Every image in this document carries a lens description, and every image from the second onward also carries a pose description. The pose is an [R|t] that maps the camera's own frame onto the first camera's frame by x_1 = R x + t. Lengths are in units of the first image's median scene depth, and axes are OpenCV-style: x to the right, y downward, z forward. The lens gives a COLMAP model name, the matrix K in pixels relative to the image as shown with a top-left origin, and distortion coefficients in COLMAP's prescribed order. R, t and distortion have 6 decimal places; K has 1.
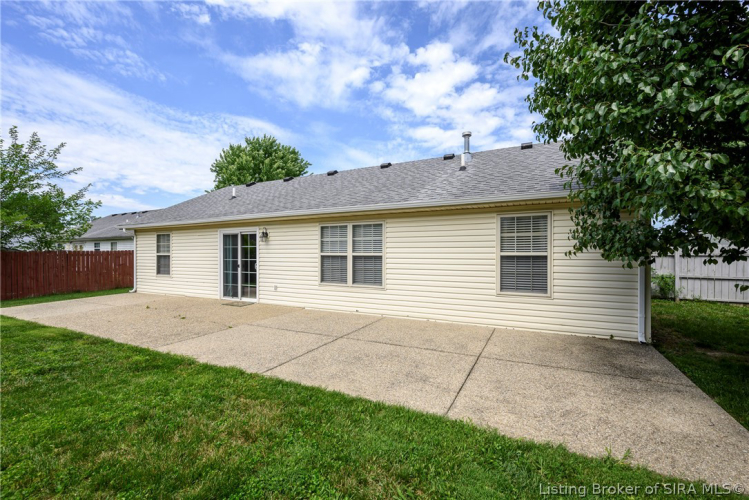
lens RADIAL K [[319.6, 0, 385.6], [0, 319.6, 257.1], [0, 0, 1]] dist [0.000754, 0.000795]
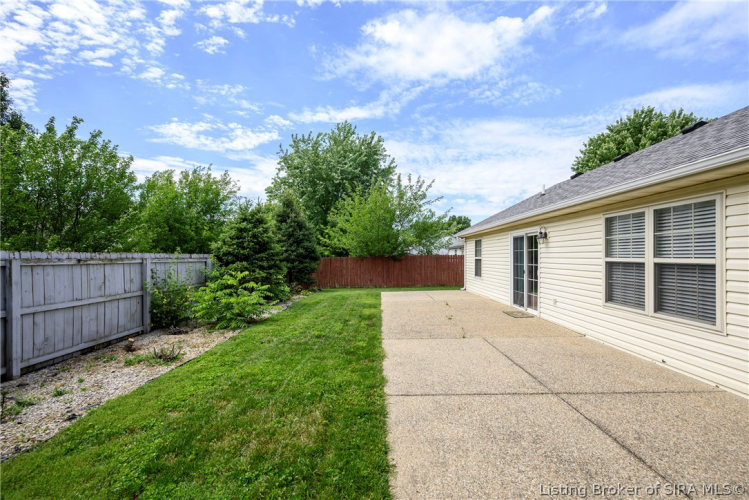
lens RADIAL K [[319.6, 0, 376.4], [0, 319.6, 255.1], [0, 0, 1]] dist [0.000754, 0.000795]
pose [[0.434650, -0.000509, -0.900599, 0.173520], [-0.014988, 0.999857, -0.007799, -0.005969], [0.900475, 0.016888, 0.434580, 0.260111]]
